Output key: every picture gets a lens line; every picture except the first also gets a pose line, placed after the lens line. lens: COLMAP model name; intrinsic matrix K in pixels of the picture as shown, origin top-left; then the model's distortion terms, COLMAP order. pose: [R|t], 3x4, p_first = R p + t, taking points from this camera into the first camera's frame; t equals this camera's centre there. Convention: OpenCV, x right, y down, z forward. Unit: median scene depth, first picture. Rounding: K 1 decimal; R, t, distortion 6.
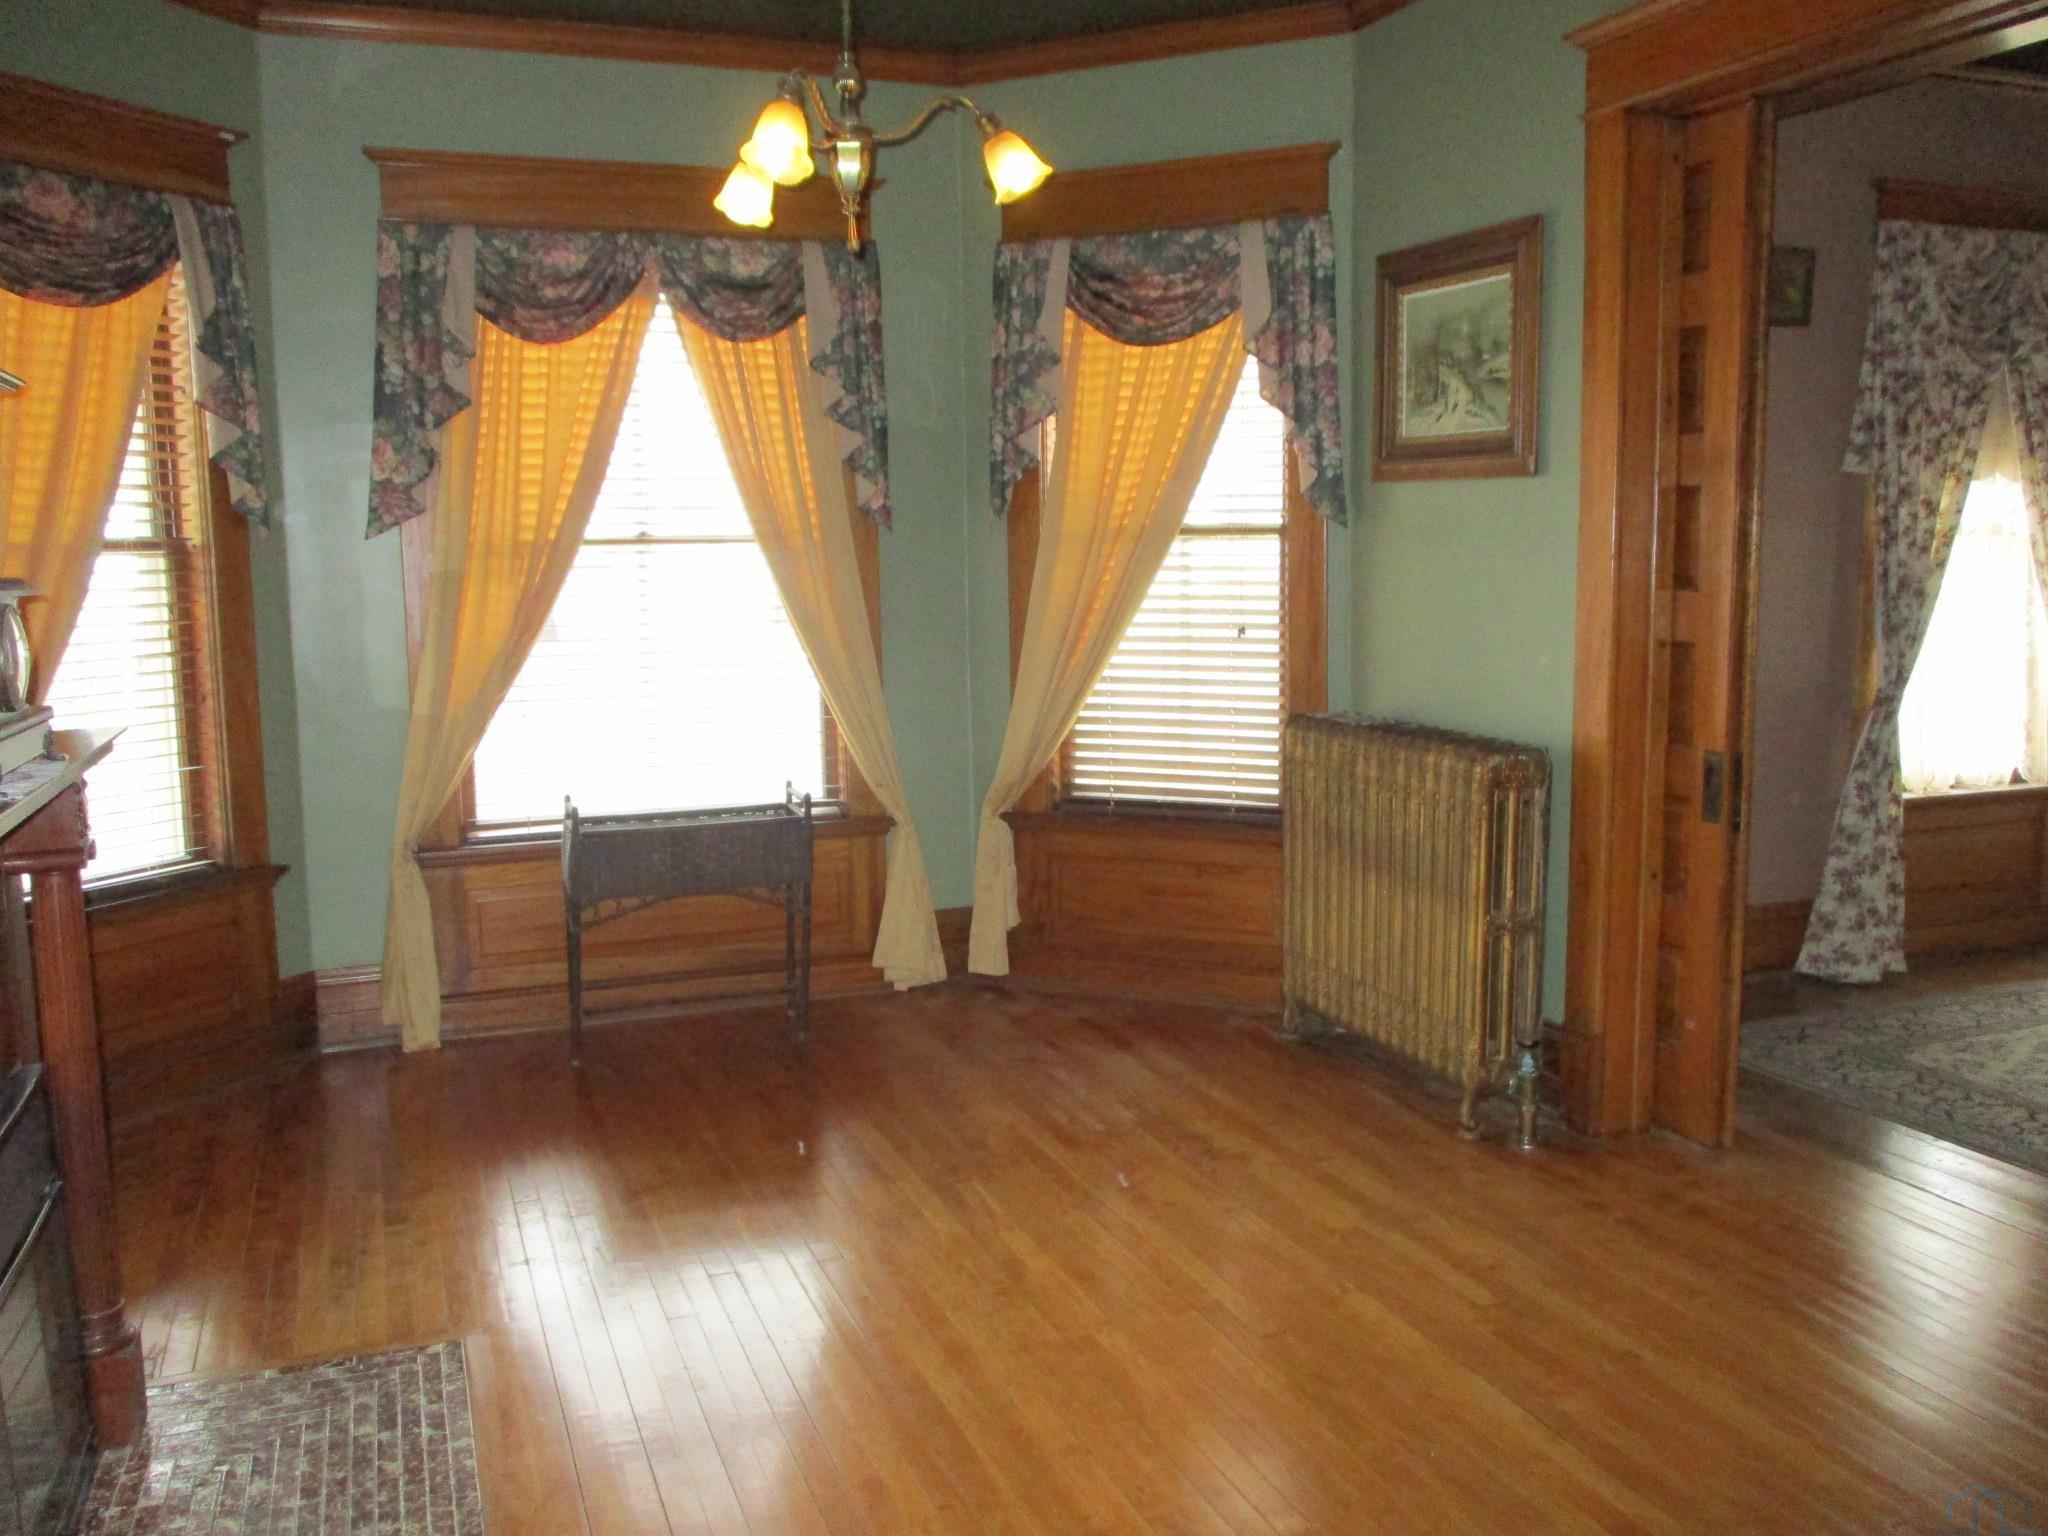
lens RADIAL K [[1705.5, 0, 1029.5], [0, 1705.5, 766.9], [0, 0, 1]] dist [-0.003119, -0.005797]
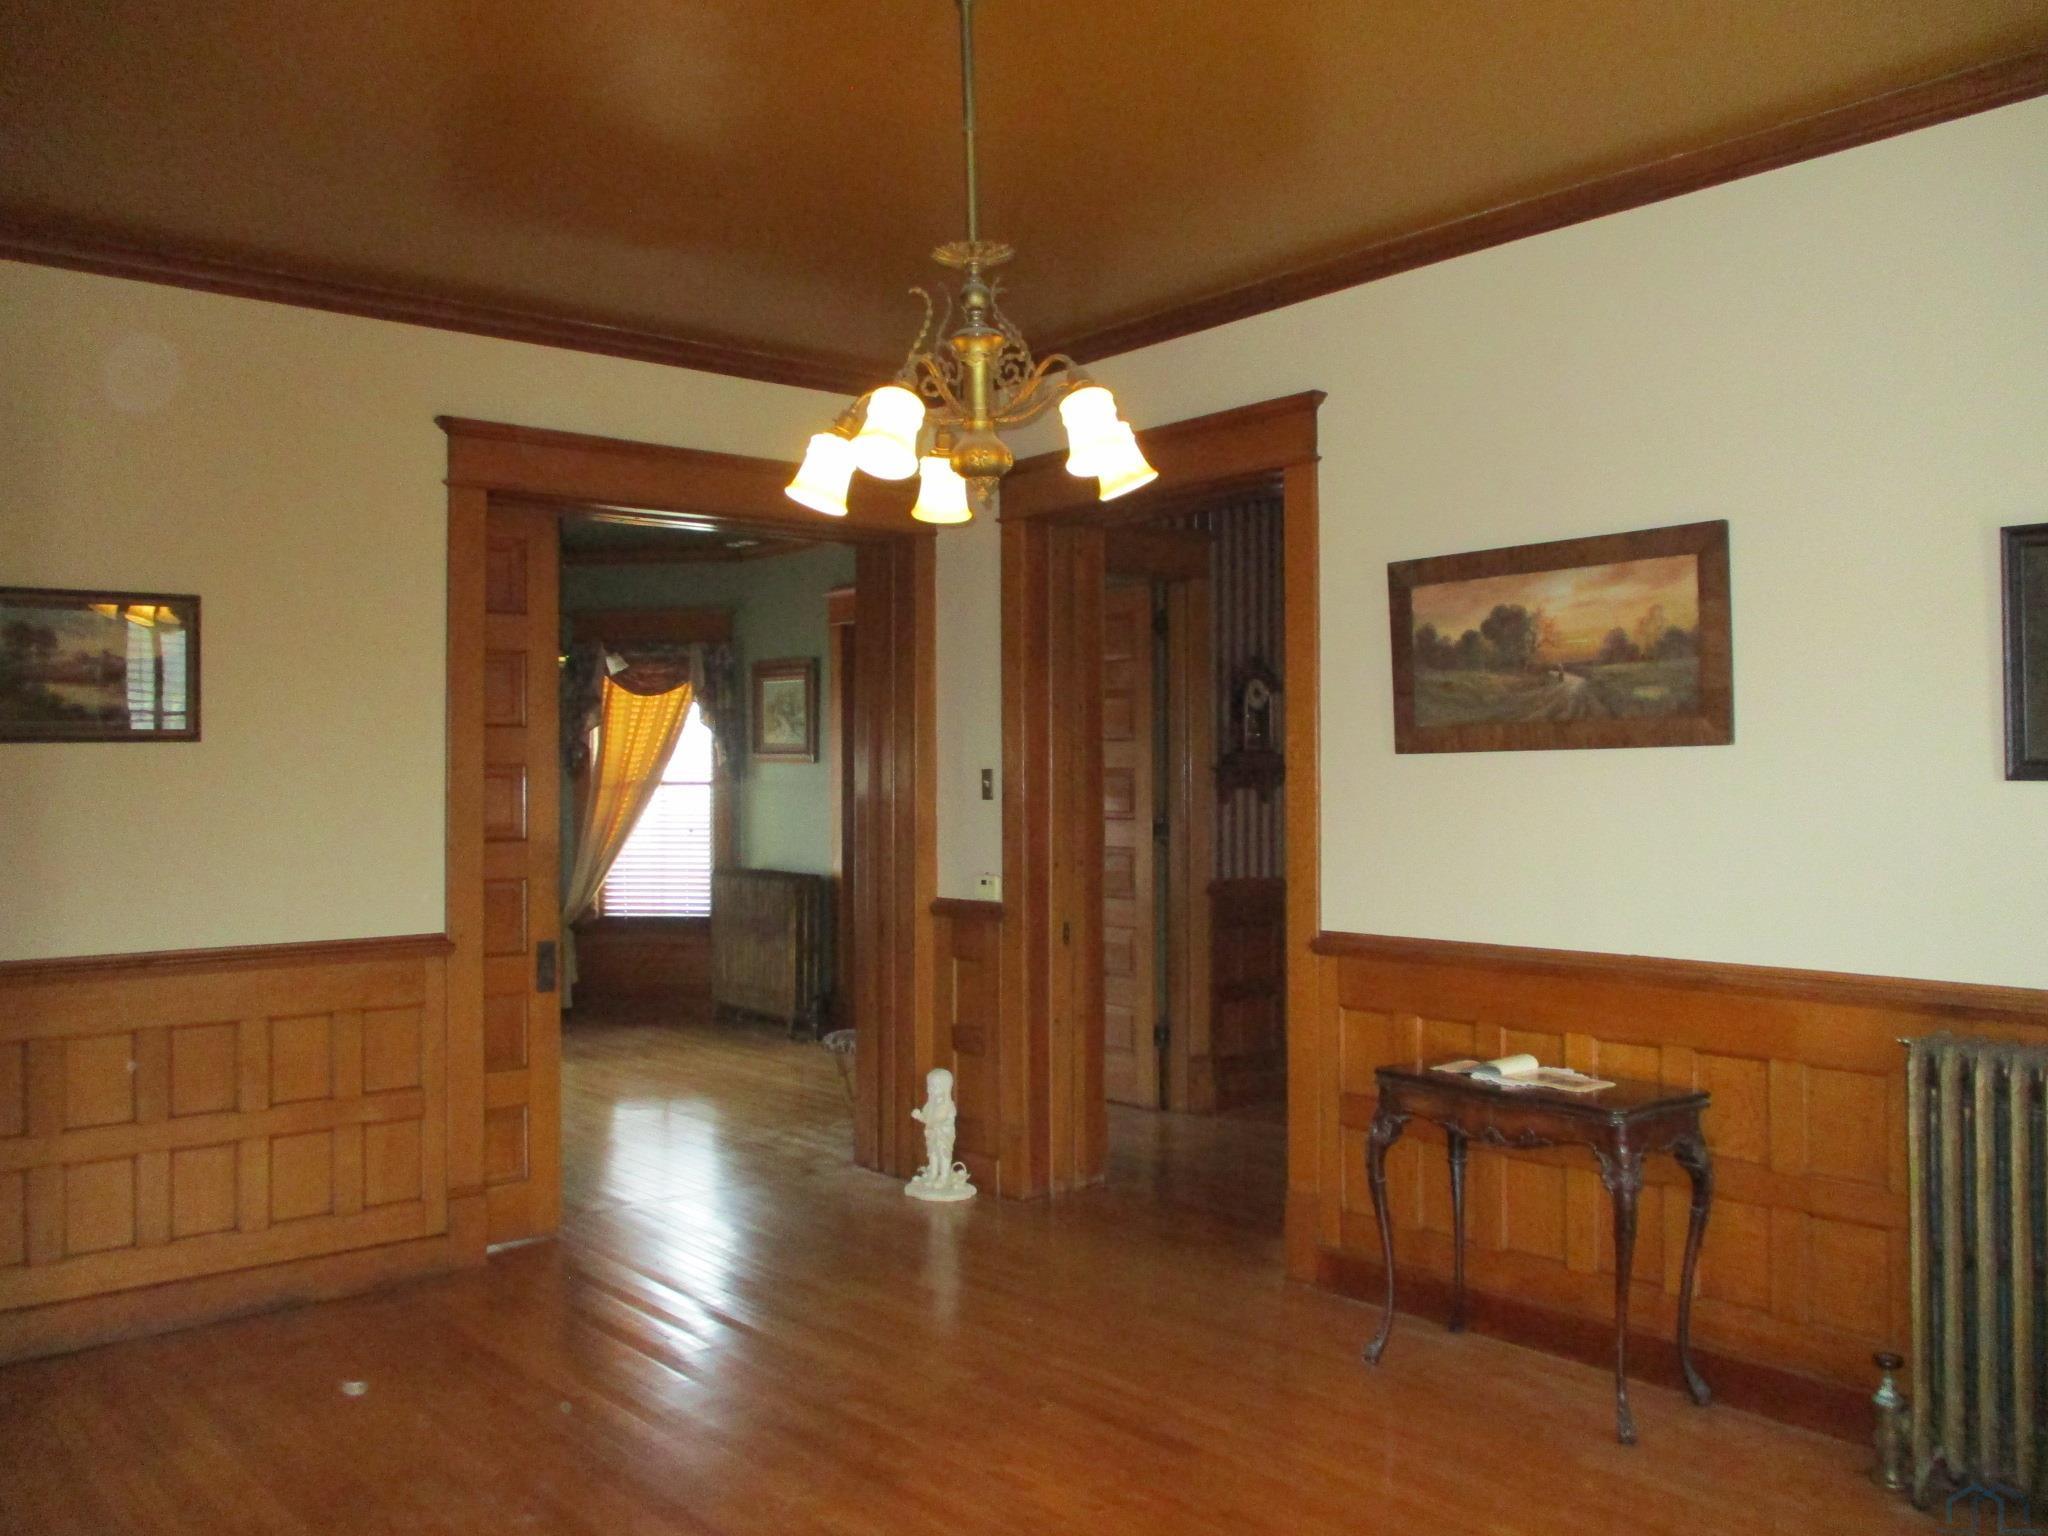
lens RADIAL K [[1705.5, 0, 1024.4], [0, 1705.5, 766.8], [0, 0, 1]] dist [-0.003119, -0.005797]
pose [[0.948418, 0.010282, 0.316856, -0.157330], [0.033280, 0.990723, -0.131763, 0.136308], [-0.315271, 0.135511, 0.939277, -1.142284]]
